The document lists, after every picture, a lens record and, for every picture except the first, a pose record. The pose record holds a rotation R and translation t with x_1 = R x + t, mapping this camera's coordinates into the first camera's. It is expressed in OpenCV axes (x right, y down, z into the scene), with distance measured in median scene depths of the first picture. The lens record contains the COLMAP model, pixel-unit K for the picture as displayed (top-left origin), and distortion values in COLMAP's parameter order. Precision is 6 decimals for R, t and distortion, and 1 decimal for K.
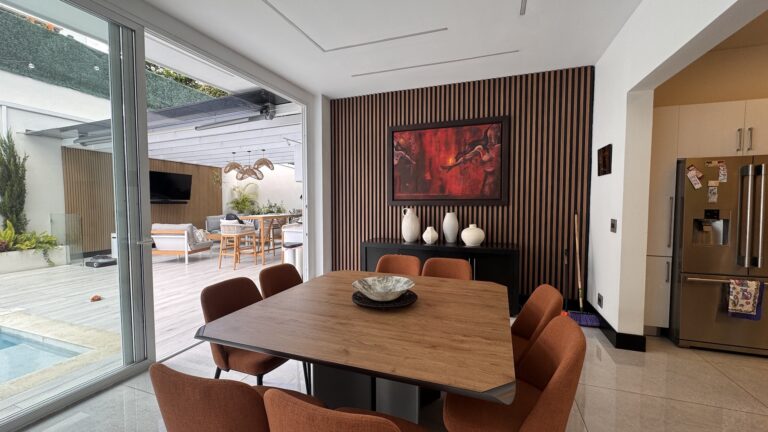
lens RADIAL K [[303.5, 0, 382.5], [0, 303.5, 214.9], [0, 0, 1]] dist [-0.001169, -0.000440]
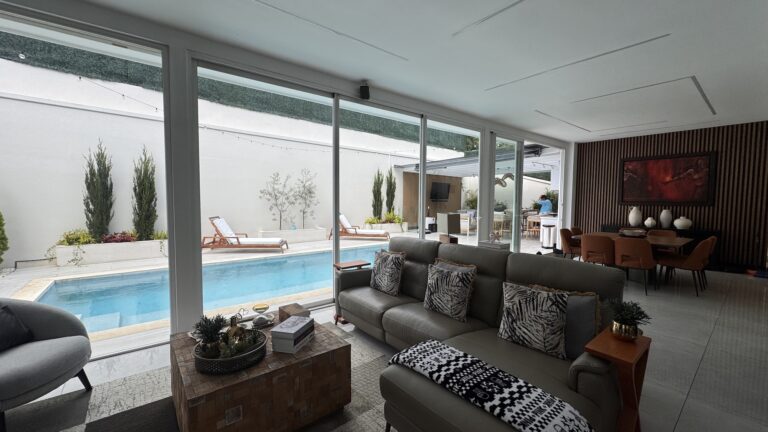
lens RADIAL K [[303.5, 0, 385.6], [0, 303.5, 216.3], [0, 0, 1]] dist [-0.001169, -0.000440]
pose [[0.854162, 0.039025, -0.518541, -0.223406], [-0.036015, 0.999225, 0.015876, 0.056741], [0.518759, 0.005115, 0.854905, -1.197438]]
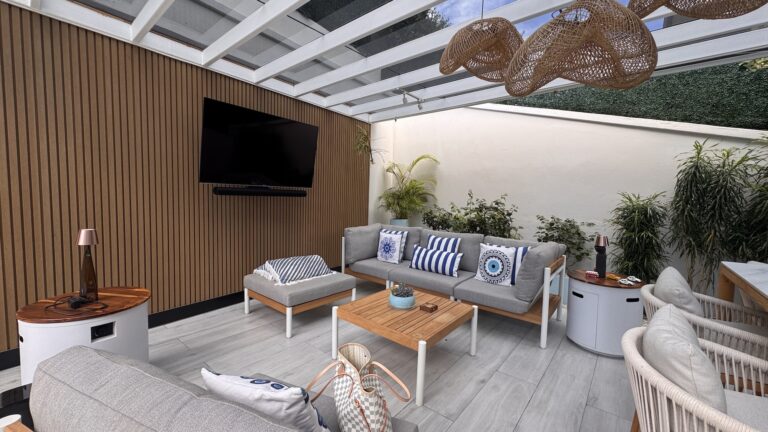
lens RADIAL K [[303.5, 0, 382.3], [0, 303.5, 214.9], [0, 0, 1]] dist [-0.001169, -0.000440]
pose [[0.943531, 0.047133, -0.327914, -0.961306], [-0.040229, 0.998803, 0.027810, -0.066398], [0.328832, -0.013048, 0.944298, 1.512798]]
